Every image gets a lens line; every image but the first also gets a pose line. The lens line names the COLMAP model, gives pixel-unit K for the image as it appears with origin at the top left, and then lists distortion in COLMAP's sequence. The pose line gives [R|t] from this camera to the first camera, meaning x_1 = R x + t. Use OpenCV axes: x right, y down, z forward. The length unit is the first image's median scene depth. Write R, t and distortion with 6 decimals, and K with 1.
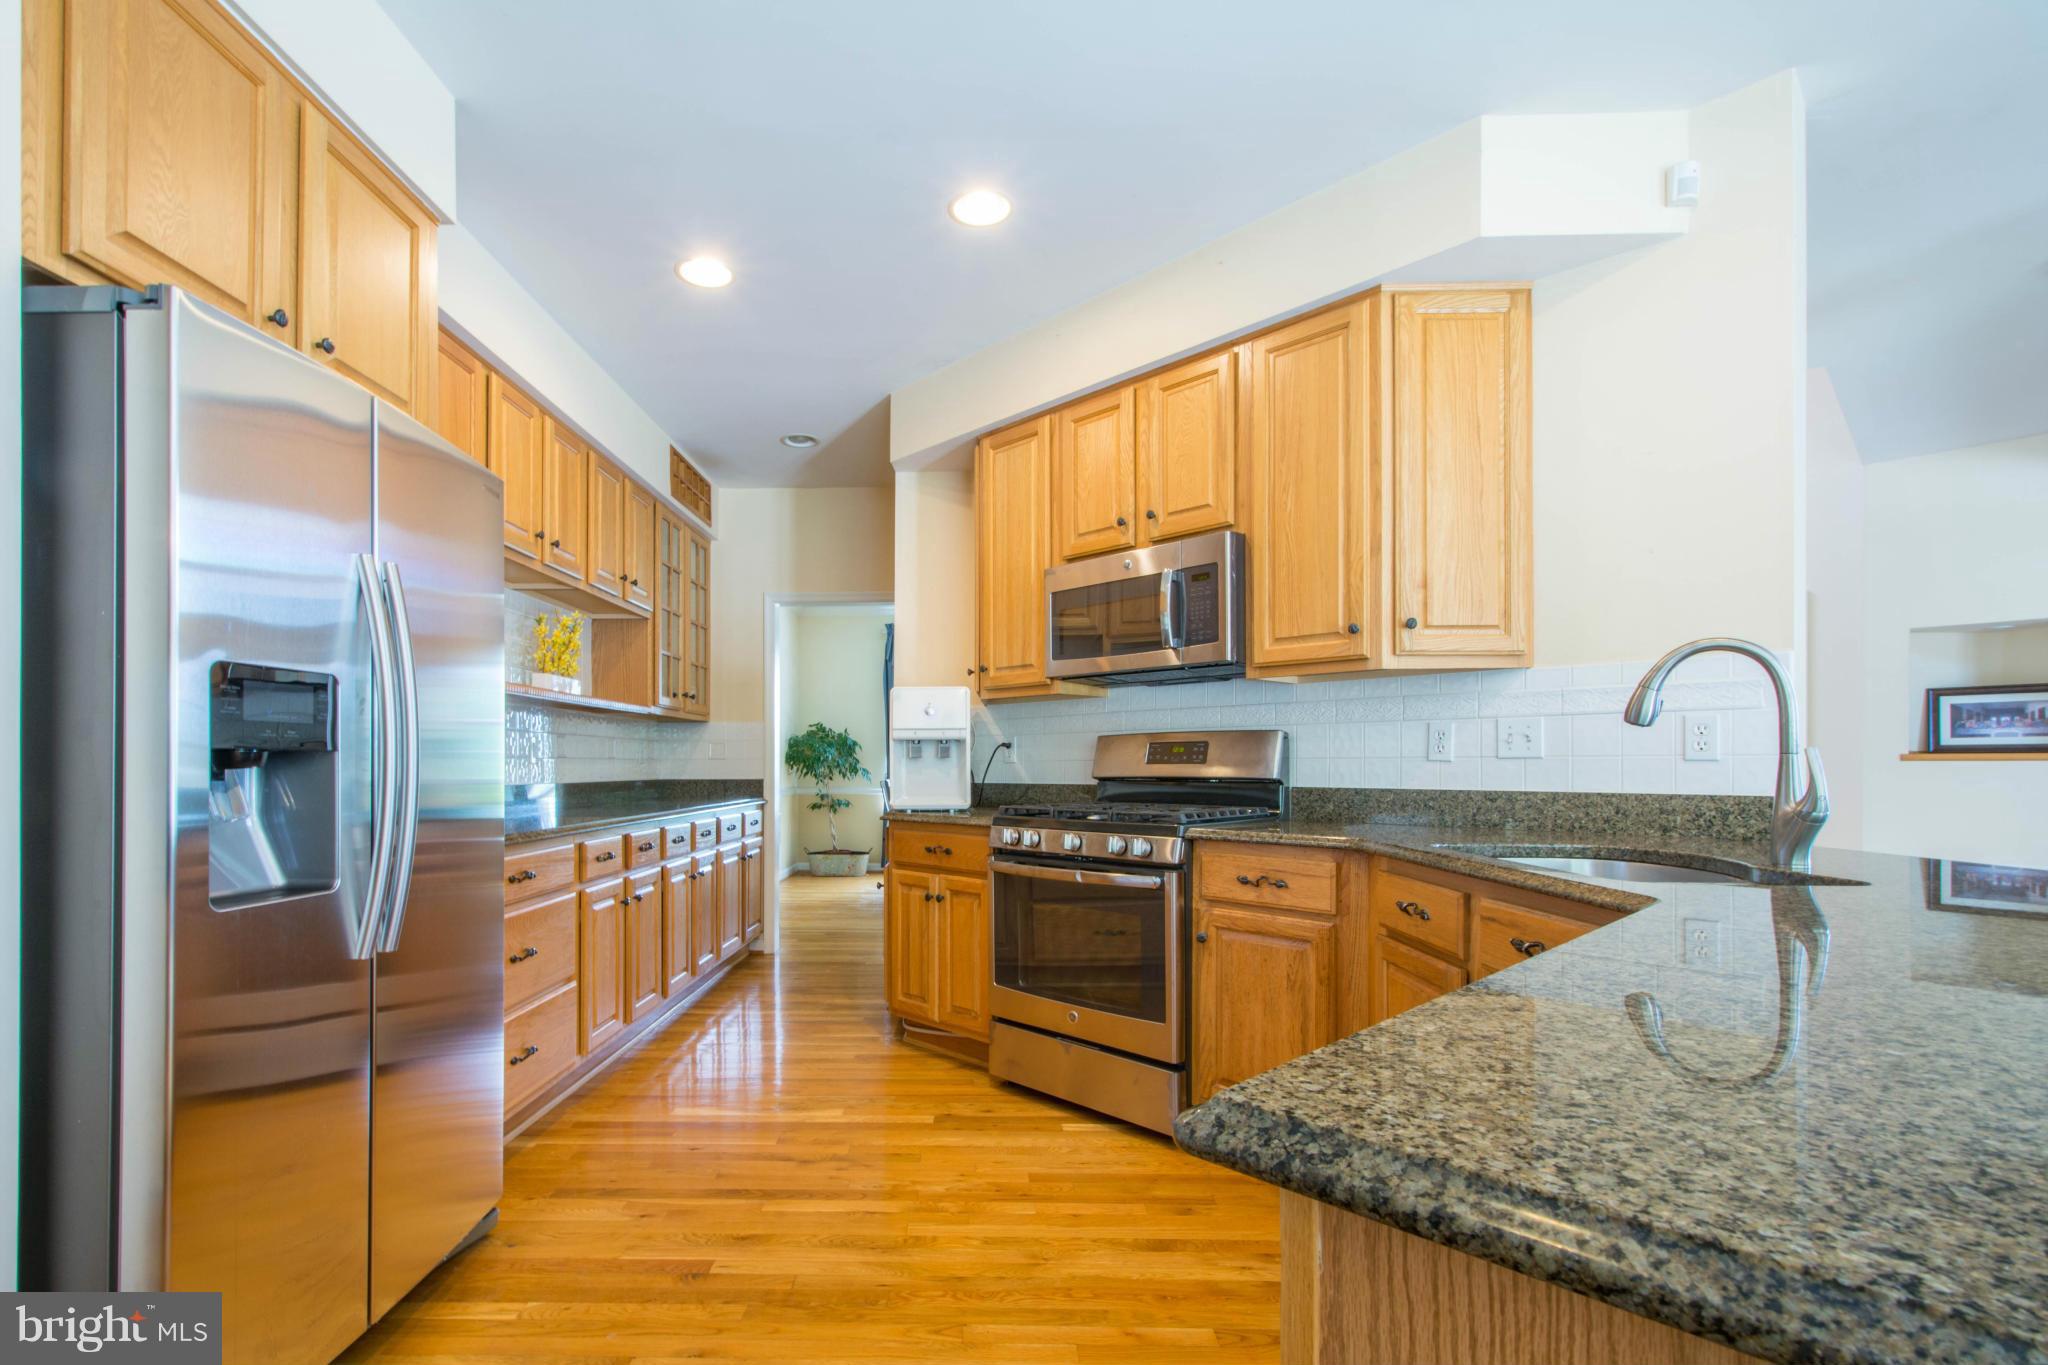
lens RADIAL K [[944.0, 0, 950.1], [0, 944.0, 754.1], [0, 0, 1]] dist [0.002487, -0.001684]
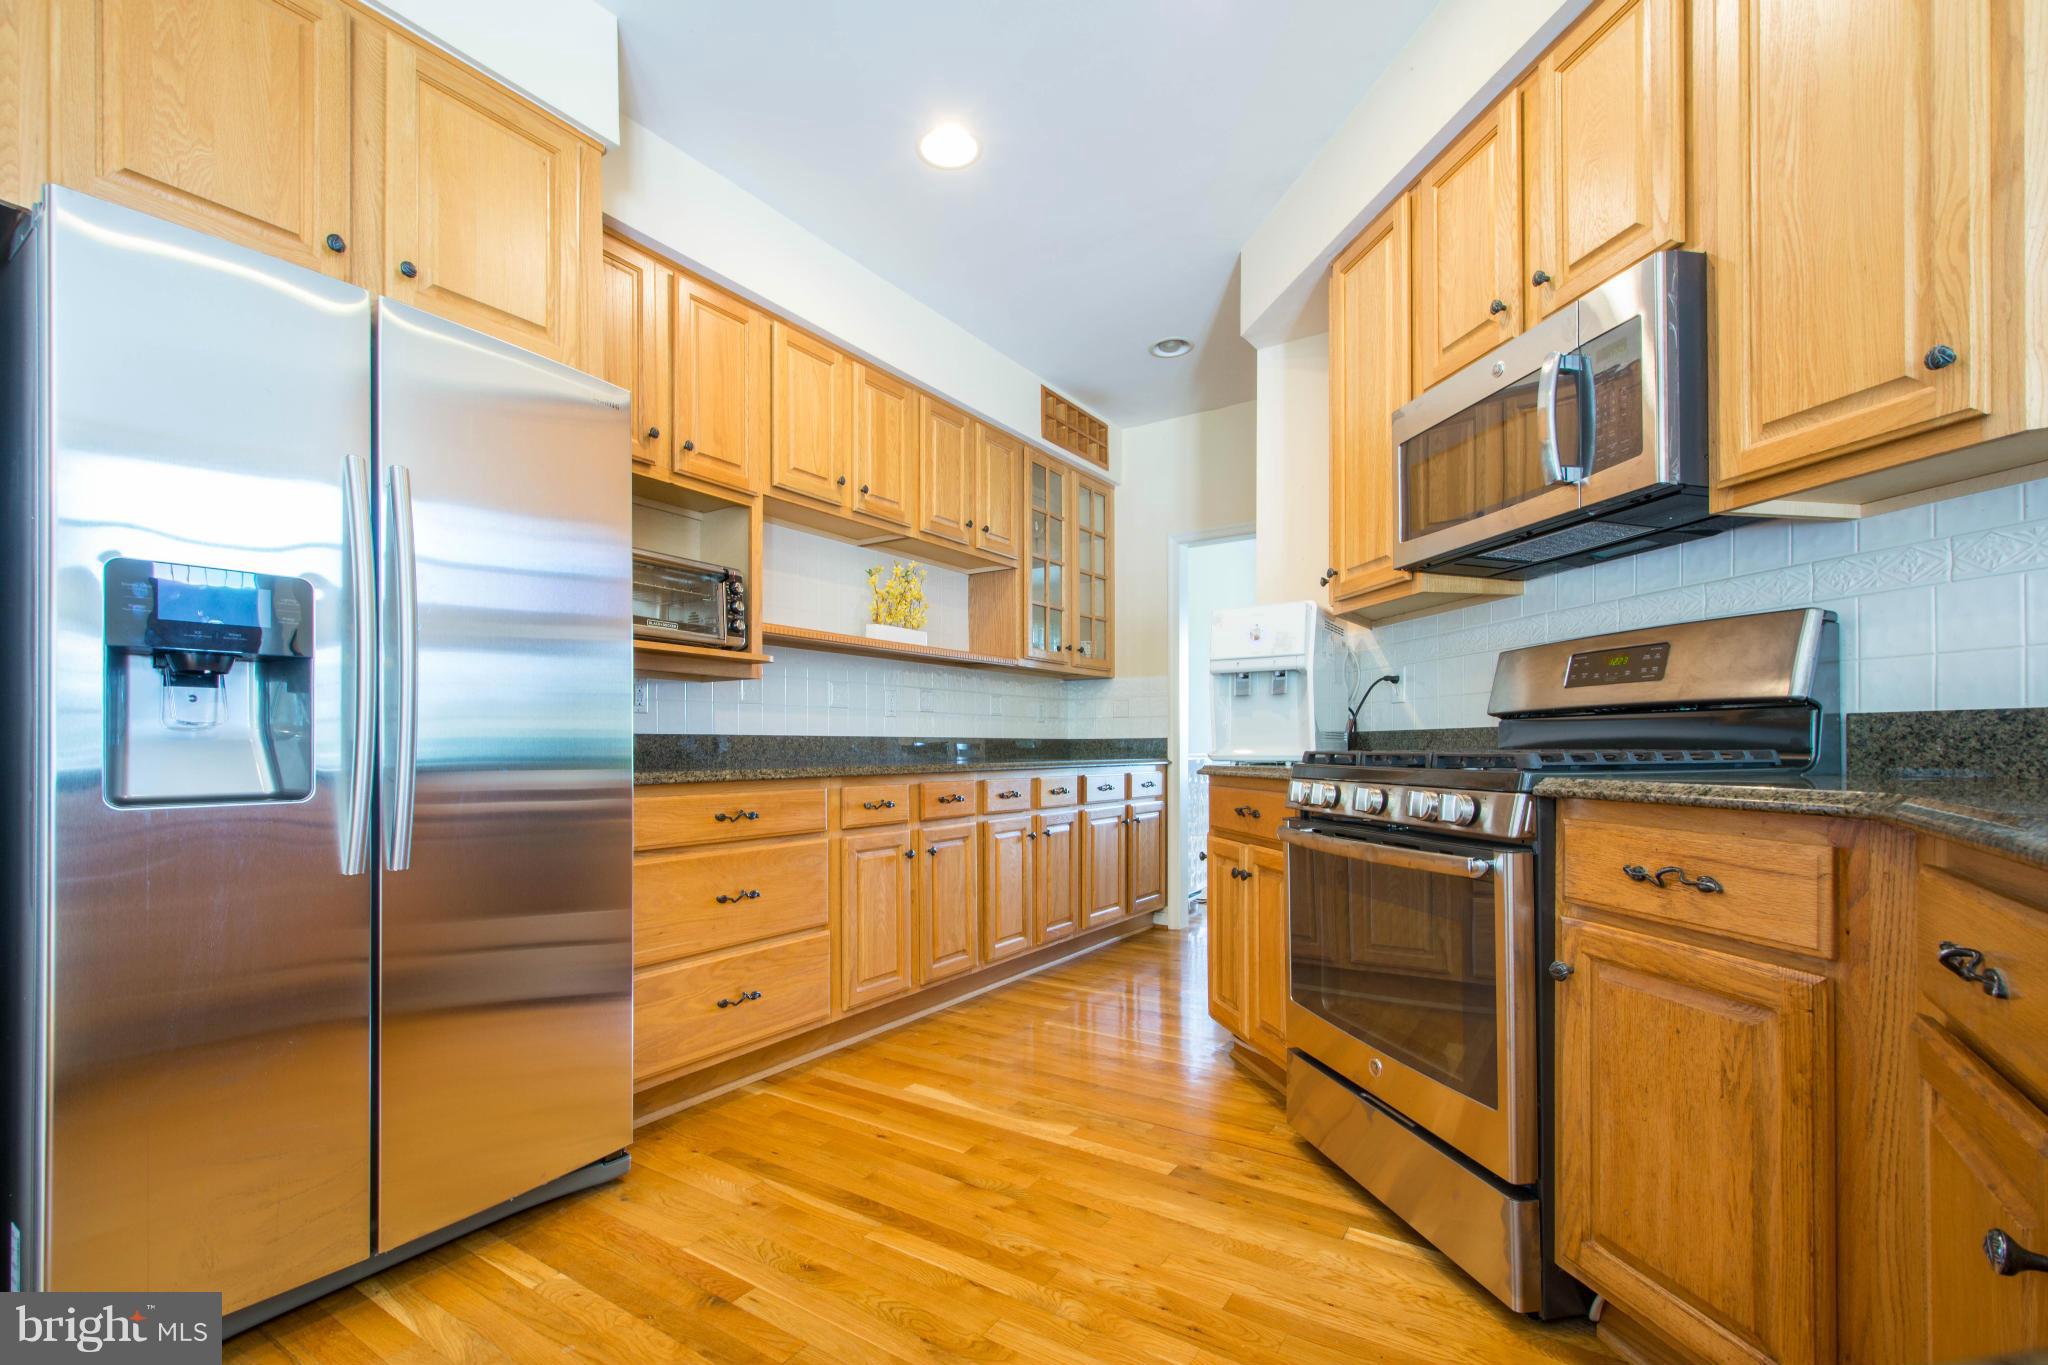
lens RADIAL K [[906.0, 0, 977.1], [0, 906.0, 738.3], [0, 0, 1]] dist [0.004367, -0.001403]
pose [[0.841934, -0.005871, -0.539549, 0.238369], [0.008303, 0.999963, 0.002076, 0.046155], [0.539517, -0.006228, 0.841952, 0.321732]]
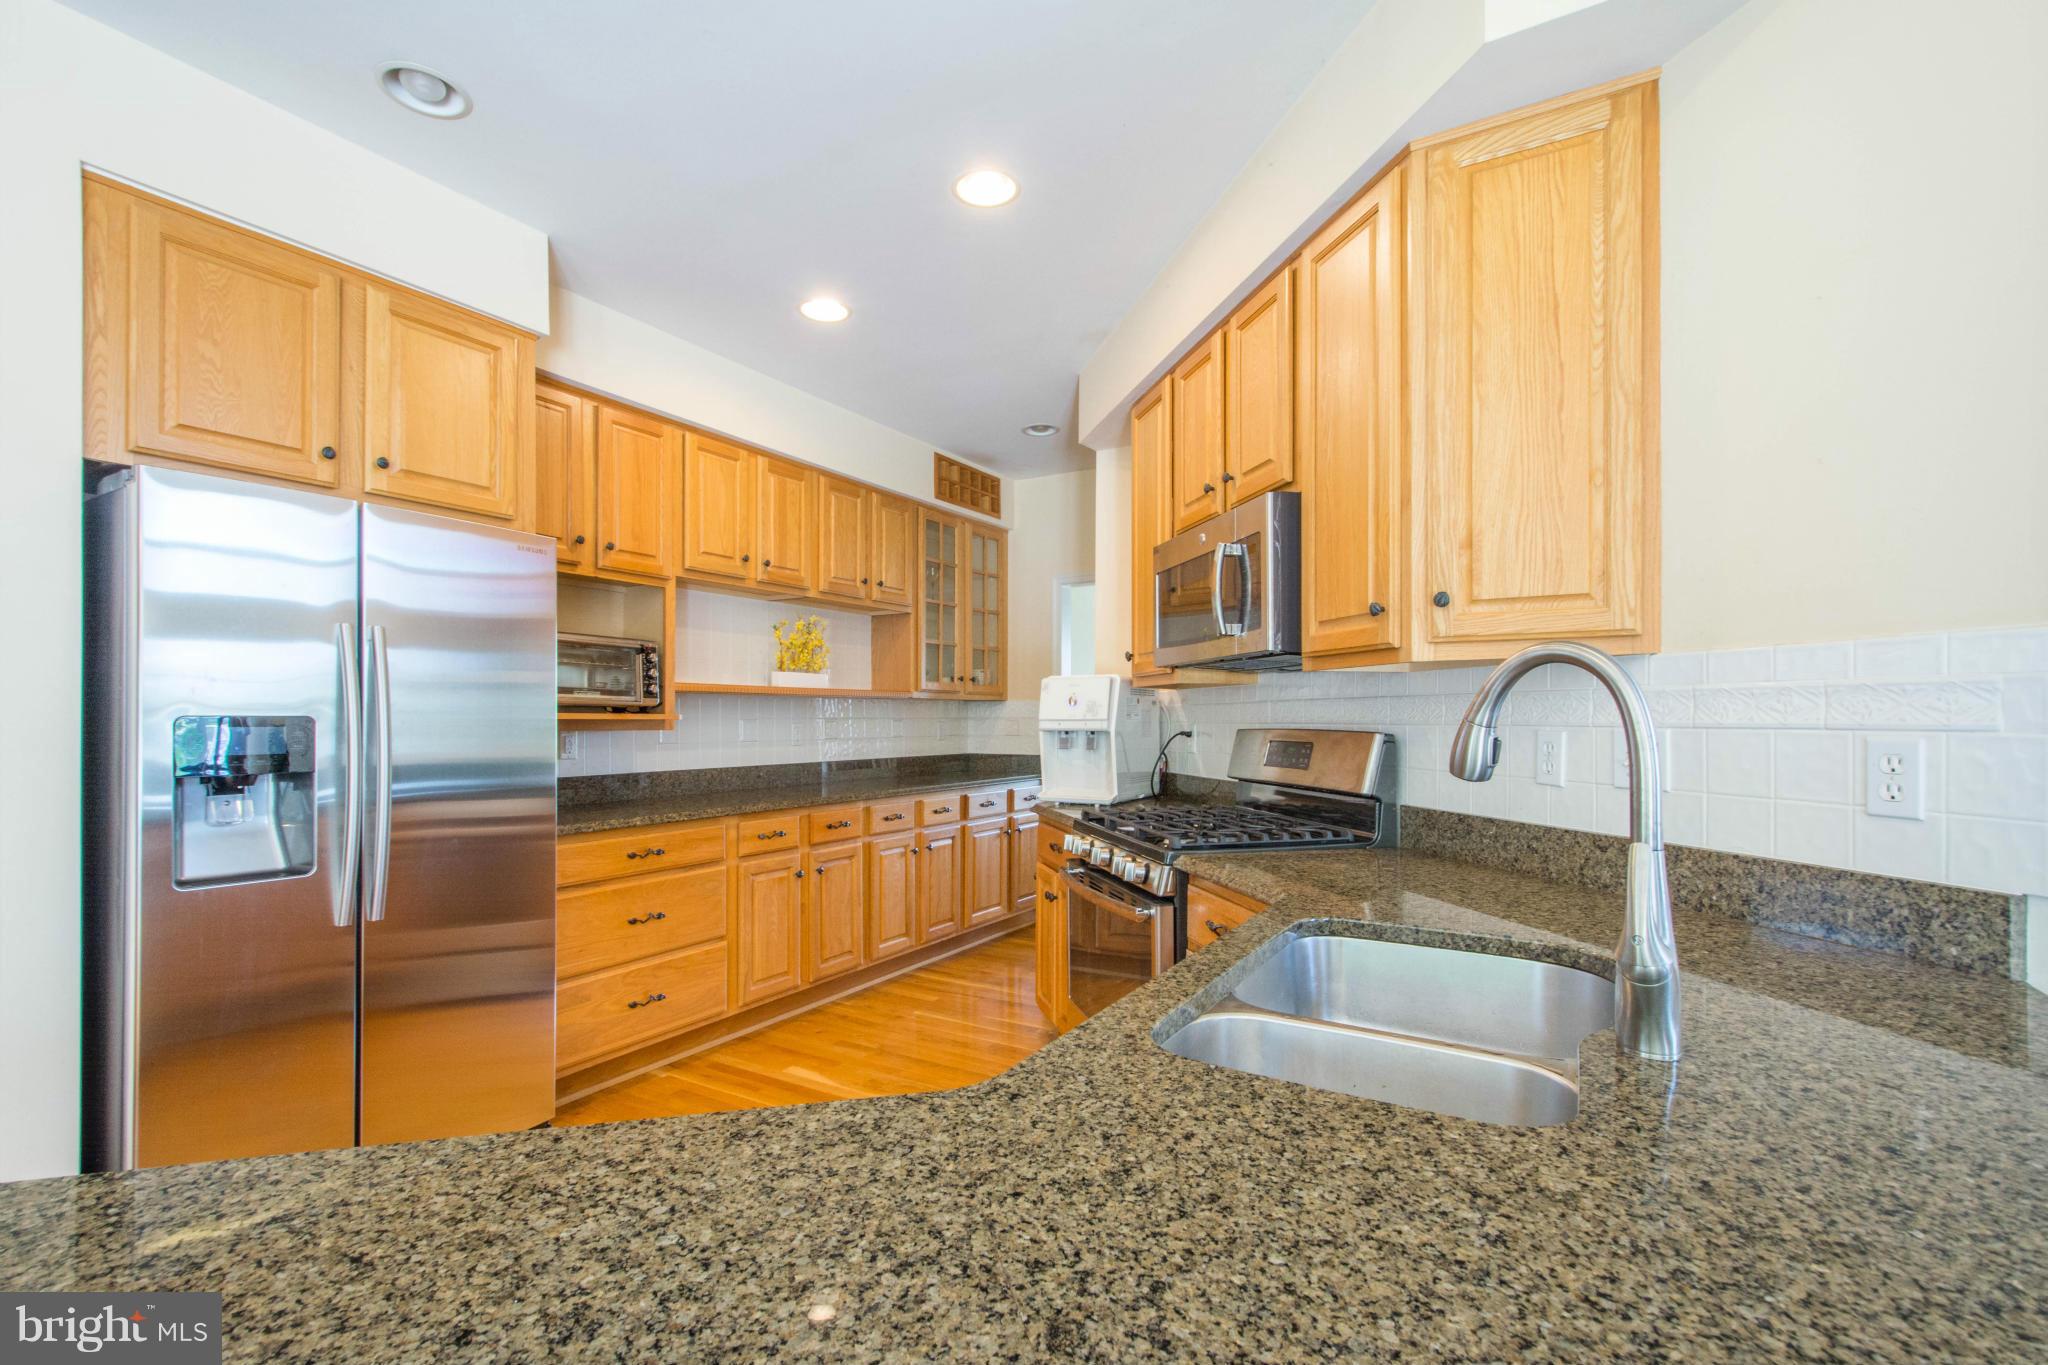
lens RADIAL K [[906.0, 0, 982.6], [0, 906.0, 708.8], [0, 0, 1]] dist [0.004367, -0.001403]
pose [[0.868372, -0.004751, -0.495891, 0.459420], [0.005186, 0.999986, -0.000500, -0.048530], [0.495886, -0.002138, 0.868385, 0.190079]]
